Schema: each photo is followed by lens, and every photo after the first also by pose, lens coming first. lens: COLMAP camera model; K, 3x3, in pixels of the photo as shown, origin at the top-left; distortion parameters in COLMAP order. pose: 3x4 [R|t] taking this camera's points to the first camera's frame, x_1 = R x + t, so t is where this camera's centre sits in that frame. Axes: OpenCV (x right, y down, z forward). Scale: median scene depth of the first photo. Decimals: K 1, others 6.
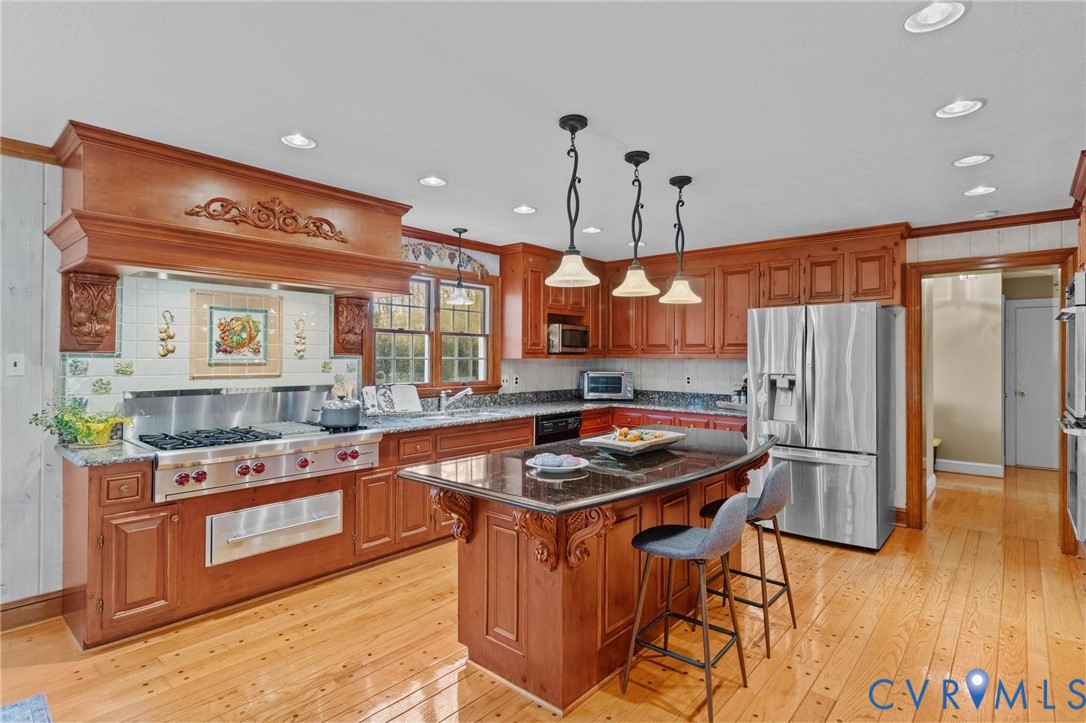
lens RADIAL K [[539.9, 0, 541.9], [0, 539.9, 353.2], [0, 0, 1]] dist [-0.000190, 0.000560]
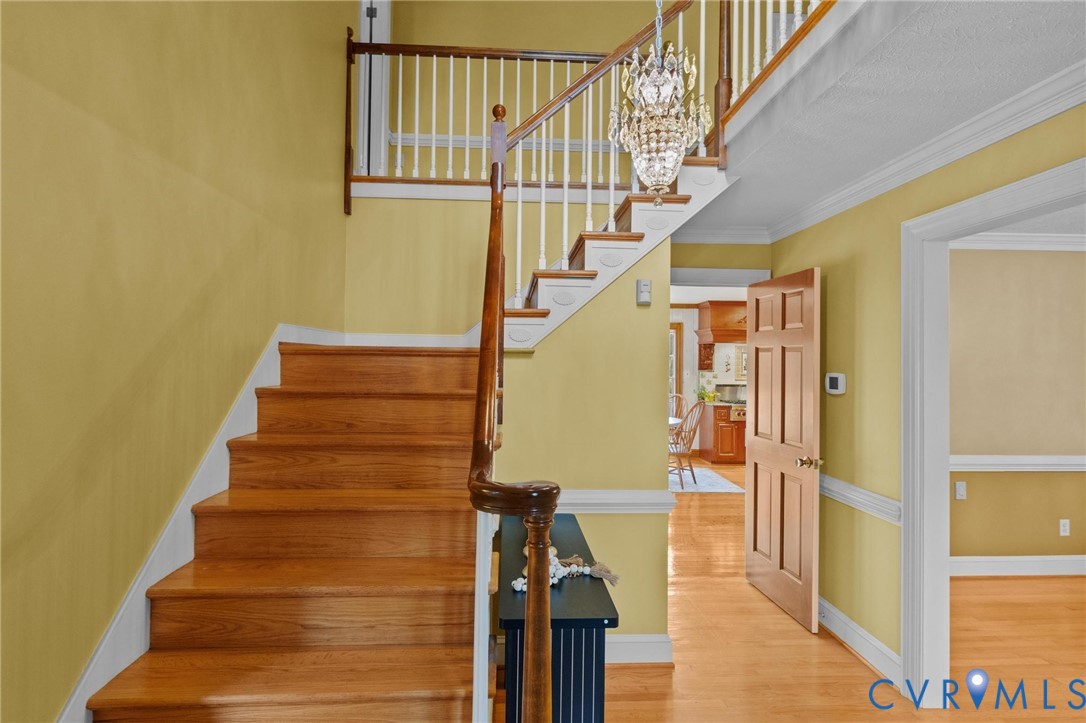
lens RADIAL K [[539.9, 0, 541.9], [0, 539.9, 353.2], [0, 0, 1]] dist [-0.000190, 0.000560]
pose [[0.696530, -0.007346, -0.717490, 0.504006], [-0.002925, 0.999910, -0.013078, -0.041162], [0.717521, 0.011208, 0.696446, -1.311175]]
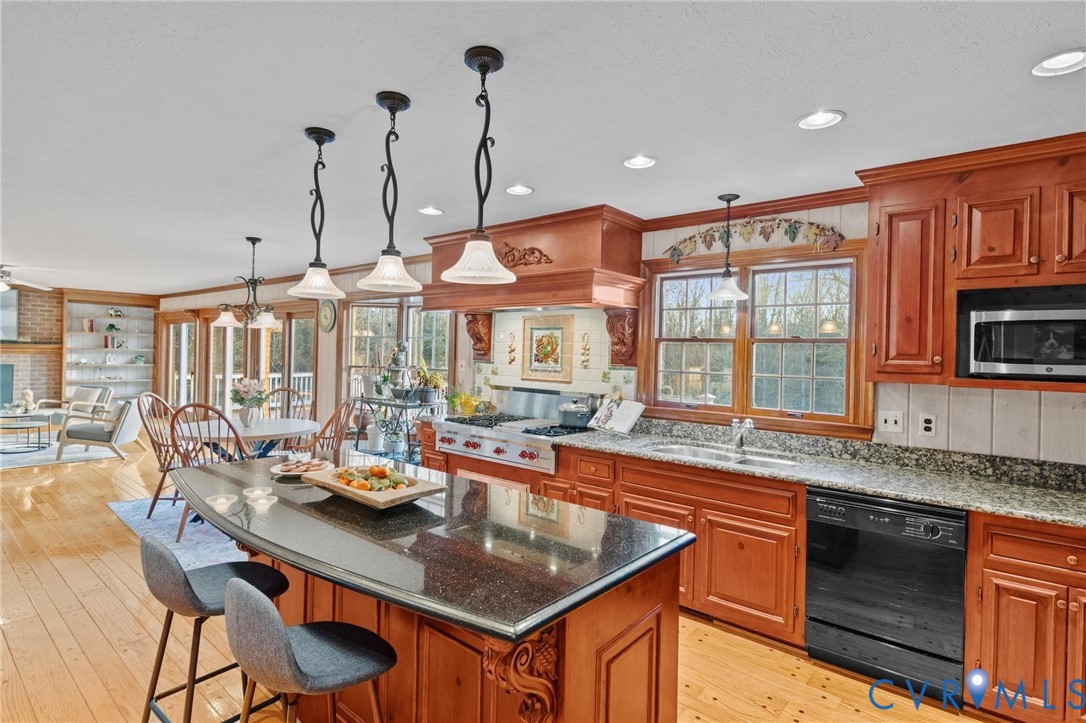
lens RADIAL K [[535.7, 0, 533.0], [0, 535.7, 353.5], [0, 0, 1]] dist [0.000866, -0.000521]
pose [[0.026561, -0.002714, -0.999644, 0.661912], [-0.015489, 0.999875, -0.003126, -0.015539], [0.999527, 0.015567, 0.026515, 0.864501]]
